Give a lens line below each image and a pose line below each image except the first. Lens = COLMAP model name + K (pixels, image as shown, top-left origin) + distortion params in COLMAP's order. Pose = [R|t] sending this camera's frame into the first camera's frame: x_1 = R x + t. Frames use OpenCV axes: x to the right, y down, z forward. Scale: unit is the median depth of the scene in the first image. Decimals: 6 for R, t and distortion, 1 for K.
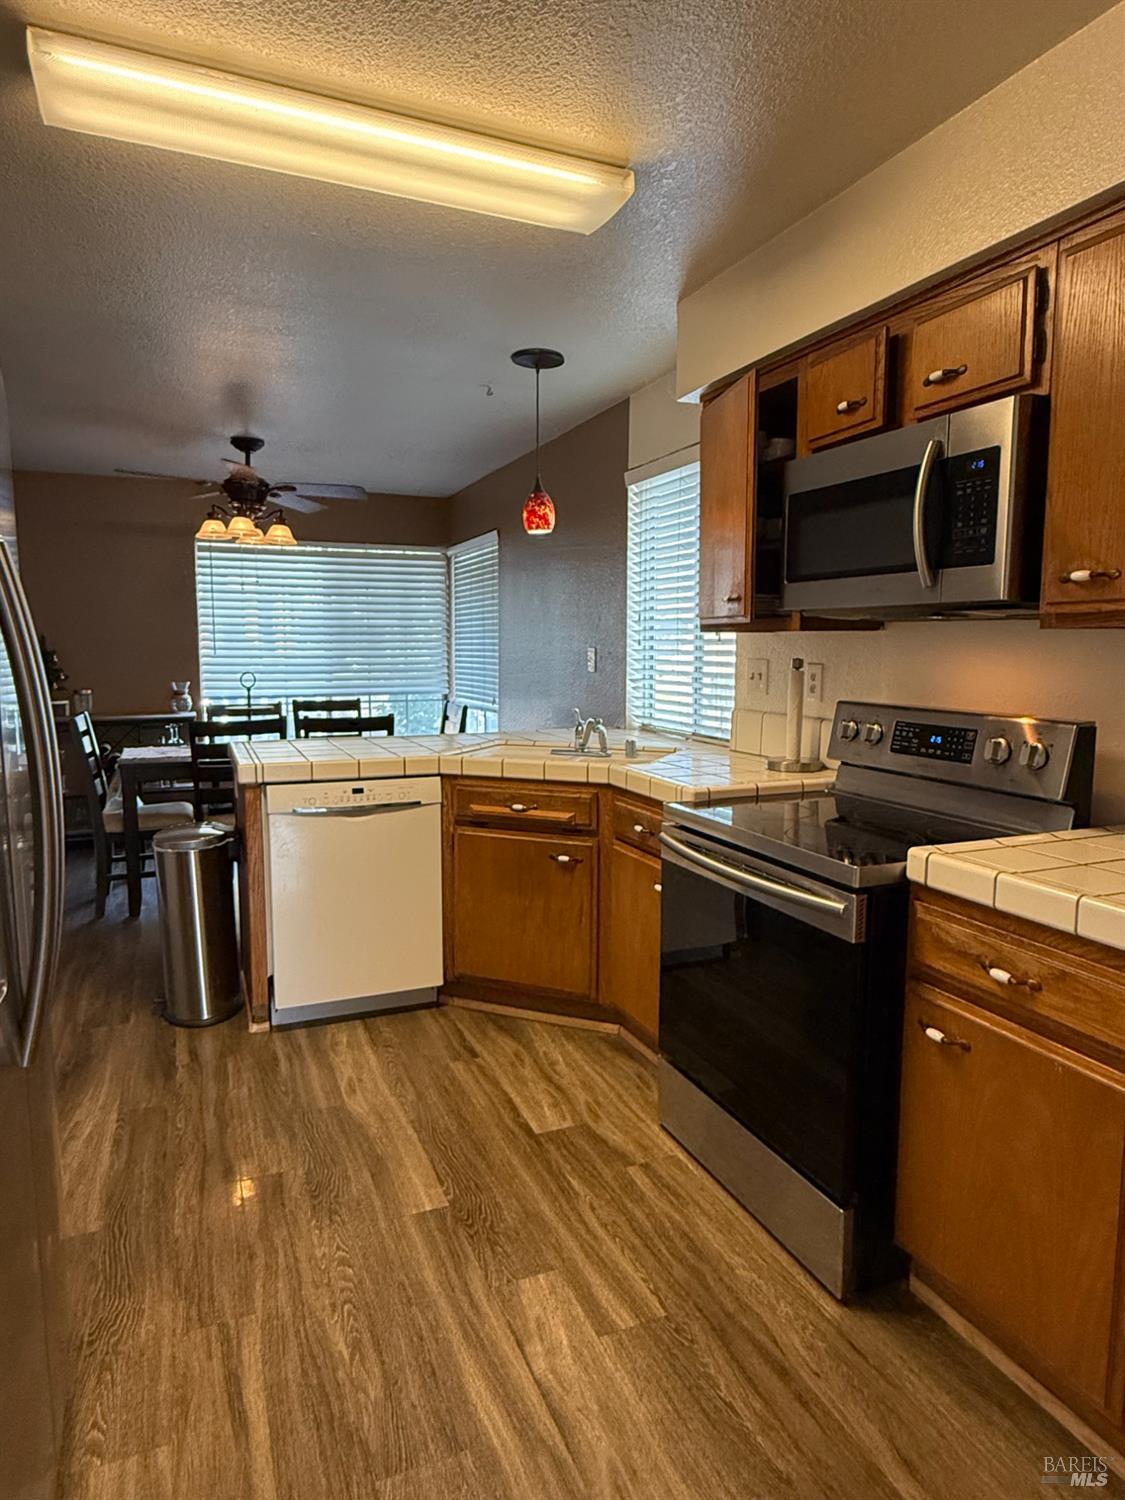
lens RADIAL K [[882.1, 0, 562.5], [0, 882.1, 750.0], [0, 0, 1]] dist [0.000499, -0.023401]
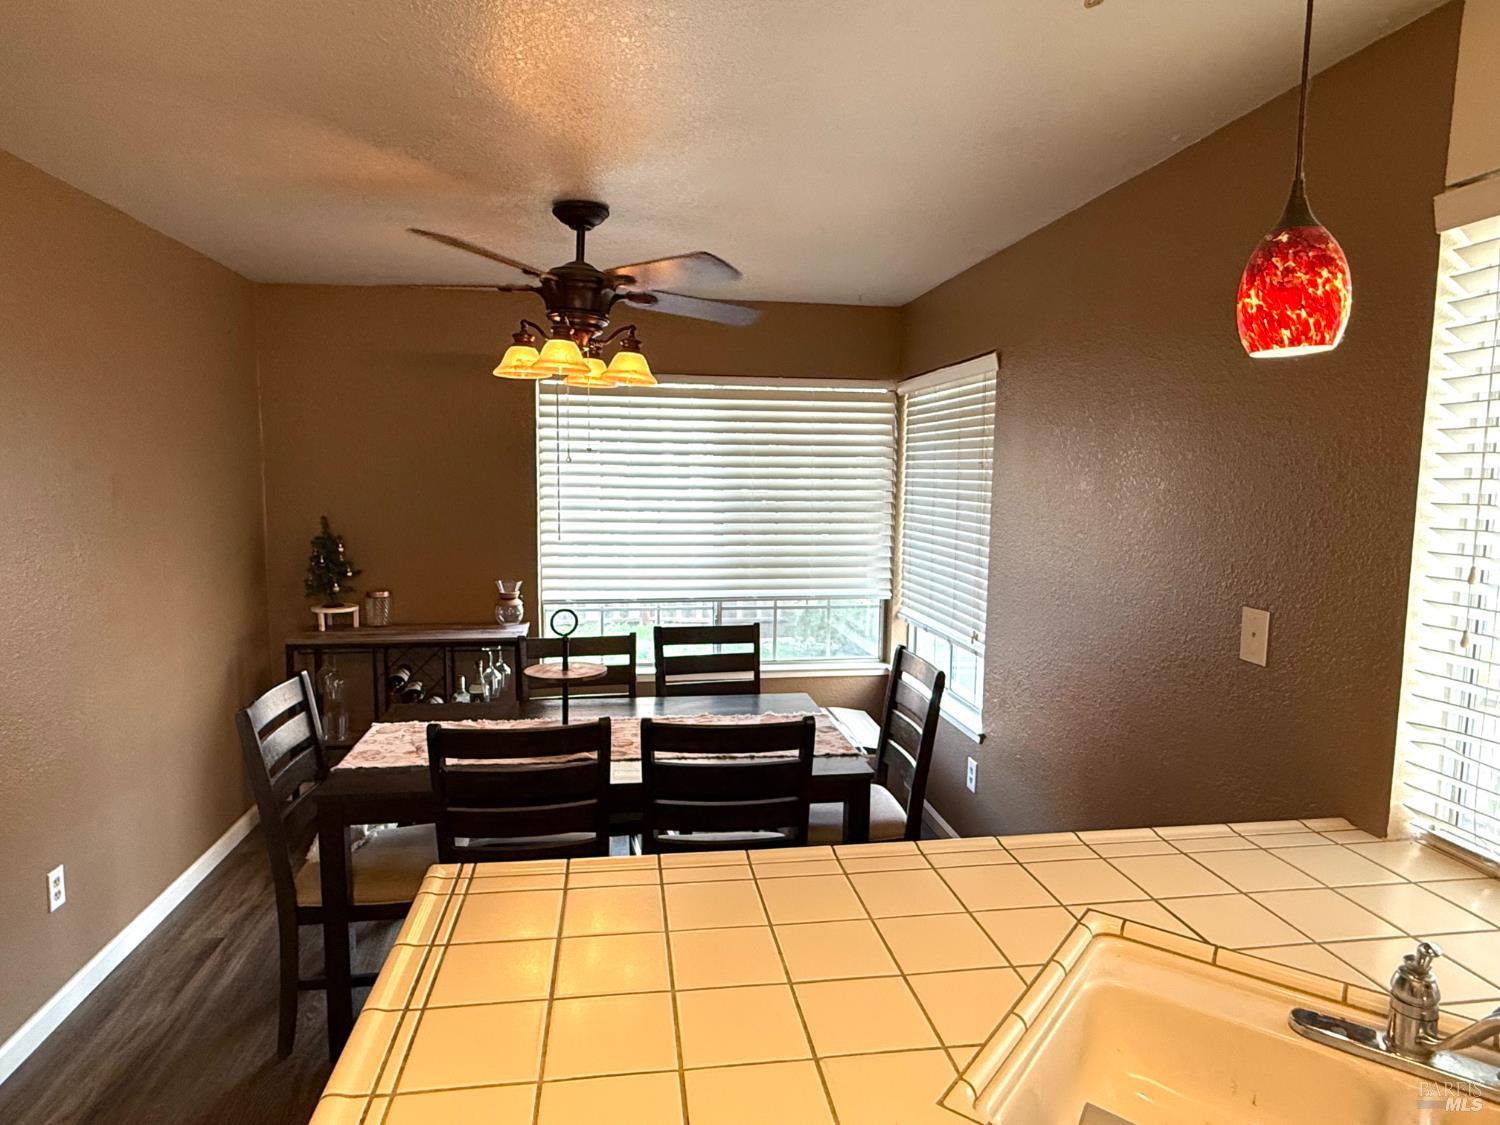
lens RADIAL K [[882.1, 0, 750.0], [0, 882.1, 562.5], [0, 0, 1]] dist [0.000499, -0.023401]
pose [[0.968291, 0.036184, -0.247191, -0.081642], [-0.039926, 0.999151, -0.010142, -0.096475], [0.246614, 0.019690, 0.968914, 0.388765]]
